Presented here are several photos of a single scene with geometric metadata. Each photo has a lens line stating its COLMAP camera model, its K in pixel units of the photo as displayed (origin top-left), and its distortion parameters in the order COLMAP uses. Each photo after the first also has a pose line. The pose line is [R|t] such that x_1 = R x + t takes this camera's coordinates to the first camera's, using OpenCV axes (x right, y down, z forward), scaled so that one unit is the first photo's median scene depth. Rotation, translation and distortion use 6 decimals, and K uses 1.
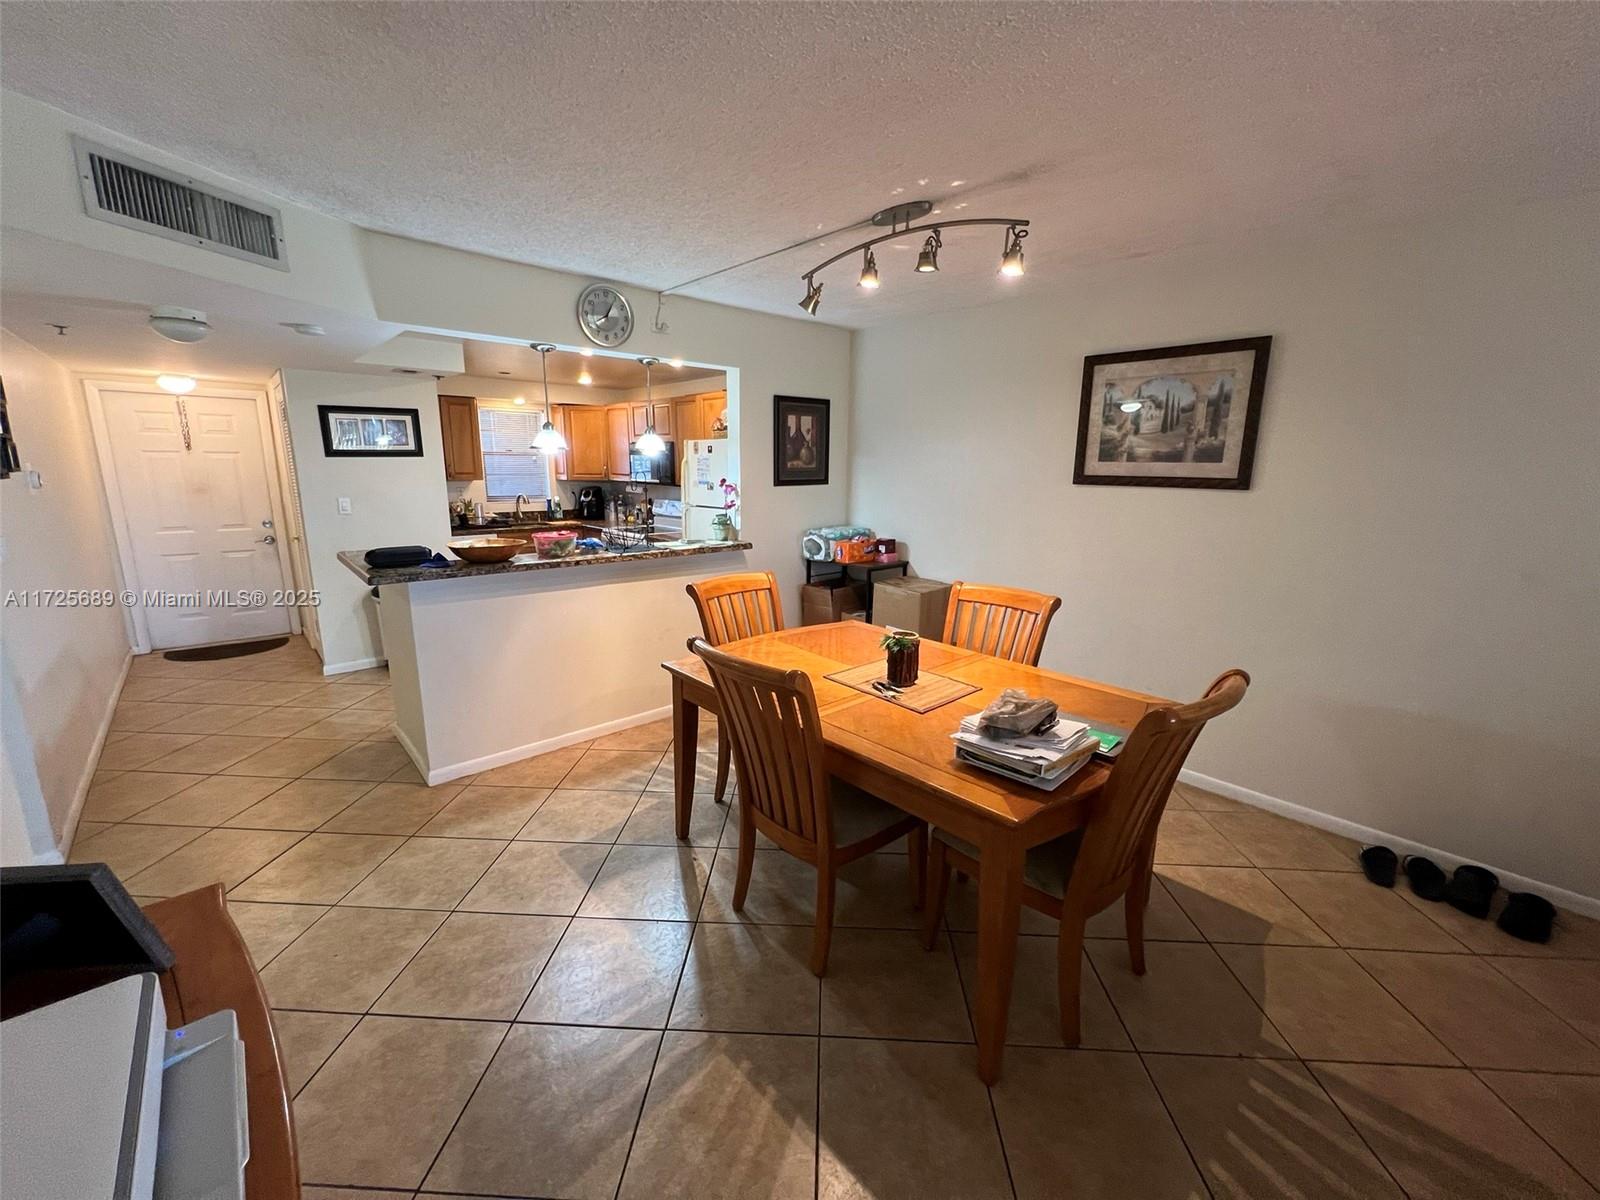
lens RADIAL K [[647.6, 0, 797.9], [0, 647.6, 596.8], [0, 0, 1]] dist [-0.002280, 0.000076]
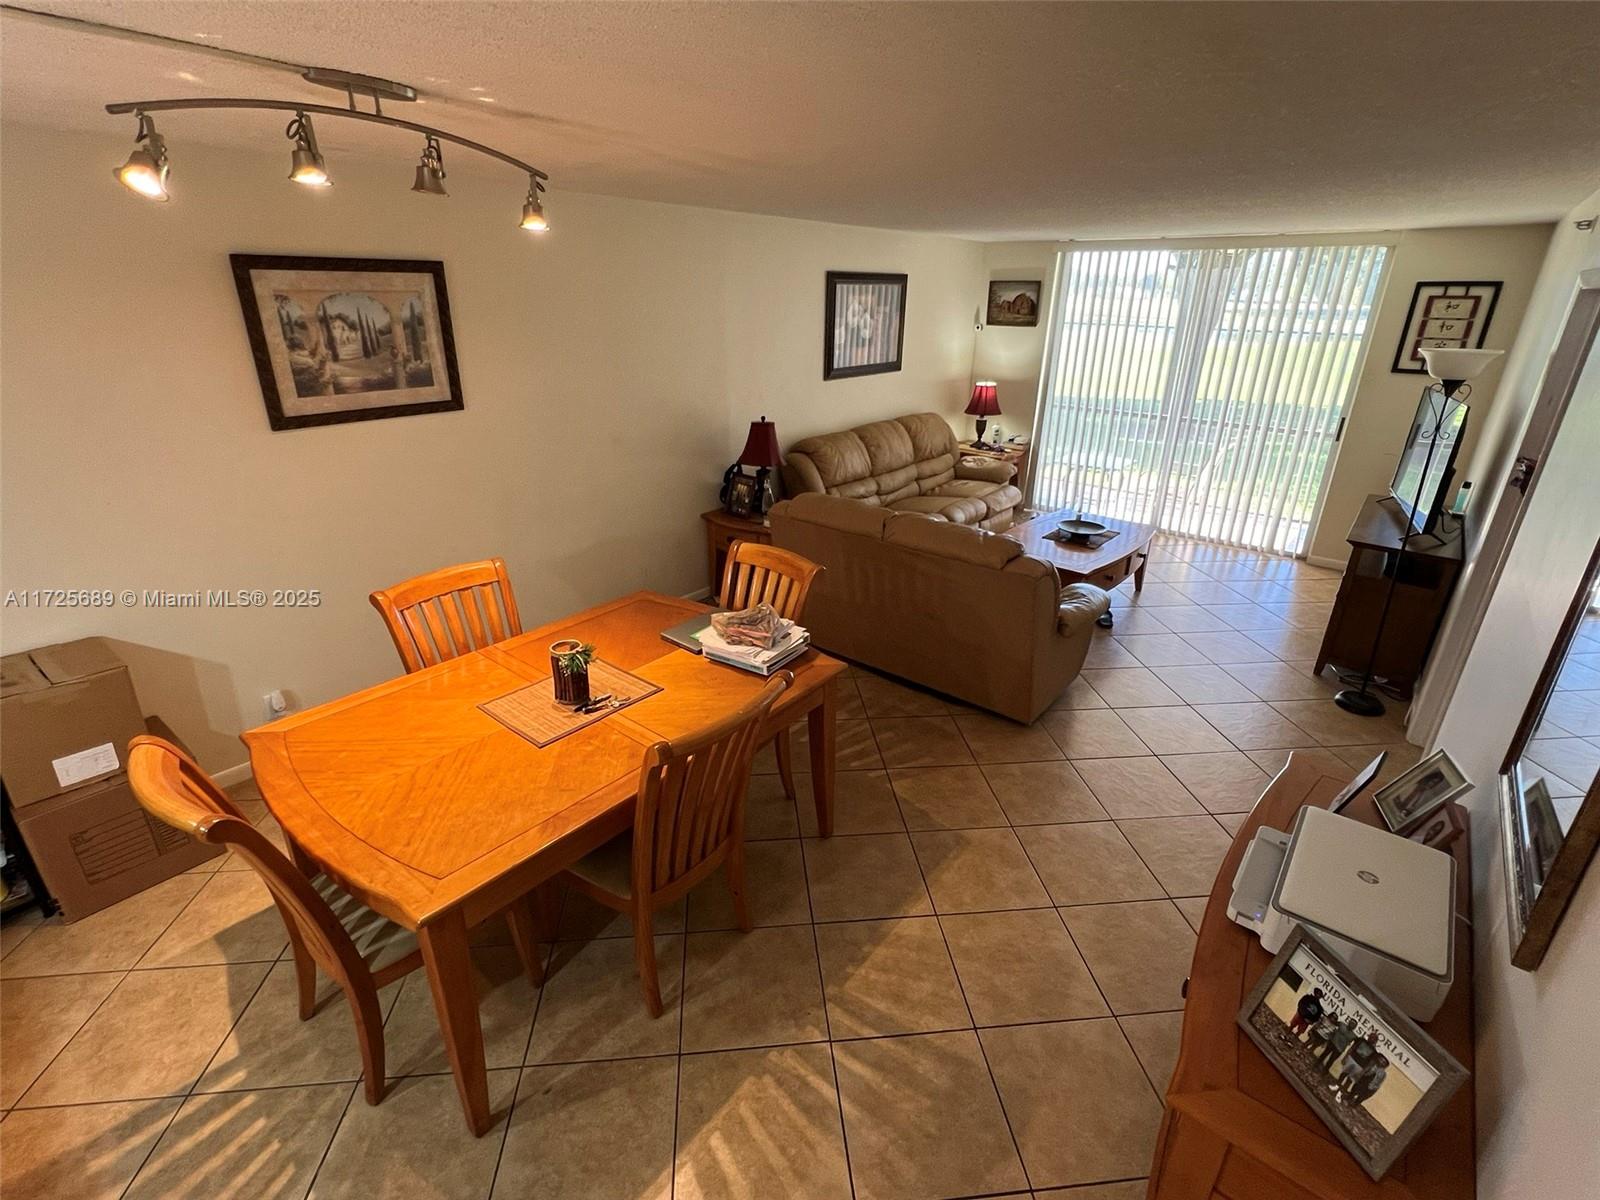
lens RADIAL K [[754.8, 0, 805.4], [0, 754.8, 598.7], [0, 0, 1]] dist [-0.004382, -0.000233]
pose [[-0.157301, -0.389902, 0.907322, -0.578393], [0.185457, 0.890750, 0.414933, -0.266755], [-0.969980, 0.233539, -0.067806, 0.543080]]
